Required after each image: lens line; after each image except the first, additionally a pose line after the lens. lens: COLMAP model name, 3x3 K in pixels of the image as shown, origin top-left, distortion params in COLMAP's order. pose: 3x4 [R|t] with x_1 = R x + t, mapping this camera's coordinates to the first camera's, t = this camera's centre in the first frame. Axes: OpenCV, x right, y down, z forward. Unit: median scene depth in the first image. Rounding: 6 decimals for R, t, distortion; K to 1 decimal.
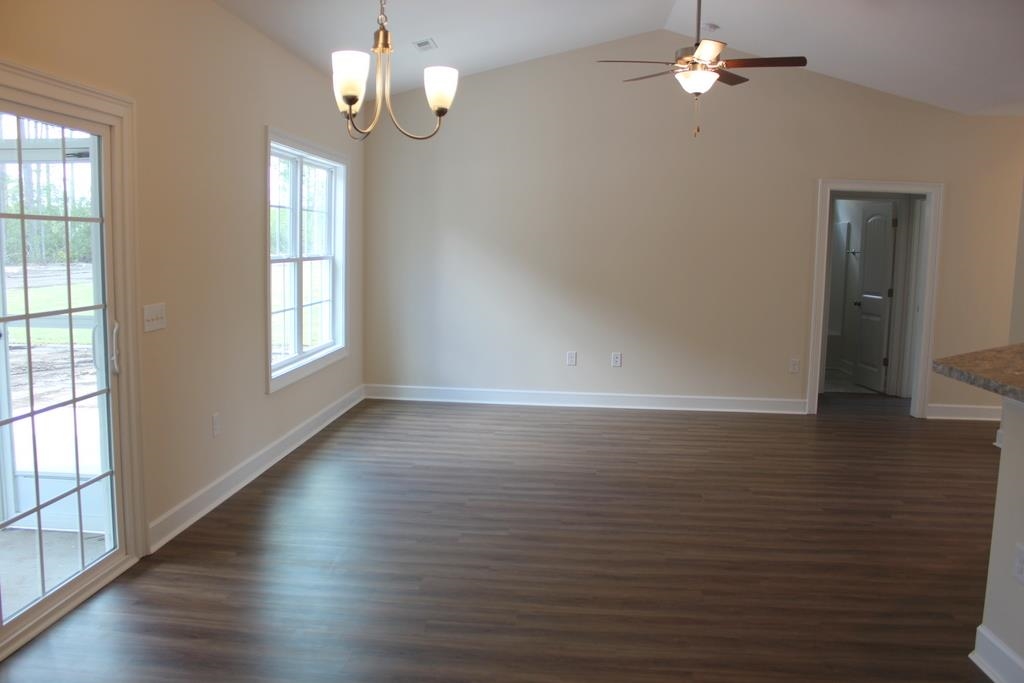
lens RADIAL K [[850.0, 0, 512.5], [0, 850.0, 342.1], [0, 0, 1]] dist [-0.130126, 0.092862]
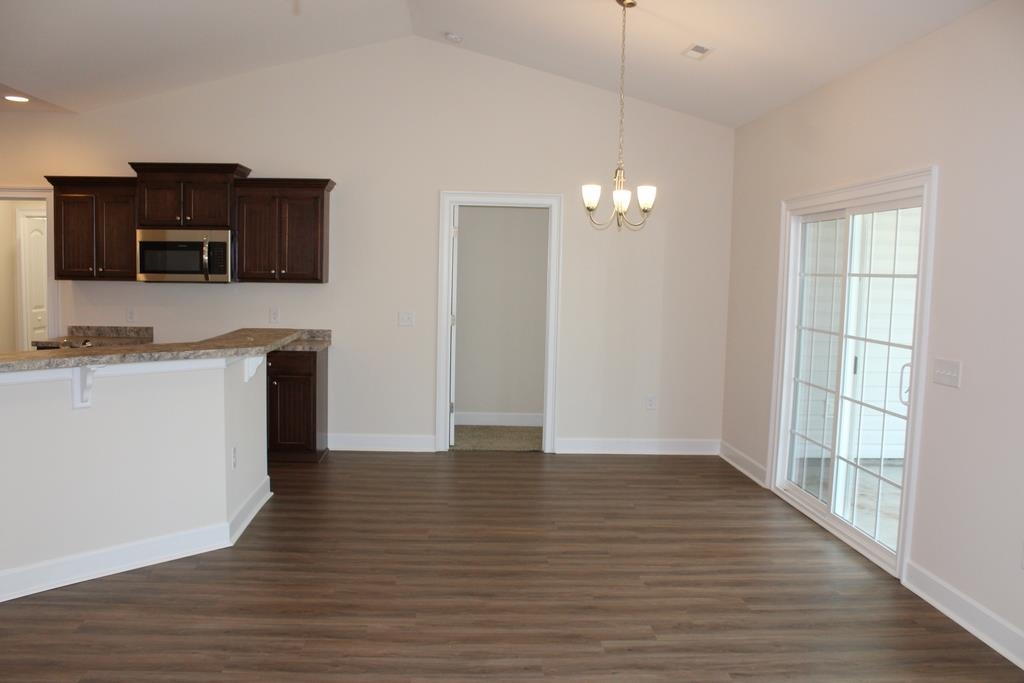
lens RADIAL K [[850.0, 0, 501.4], [0, 850.0, 337.5], [0, 0, 1]] dist [-0.130126, 0.092862]
pose [[-0.990973, -0.034612, -0.129516, 0.243055], [-0.059499, 0.979287, 0.193540, -0.249042], [0.120135, 0.199499, -0.972506, 2.040371]]
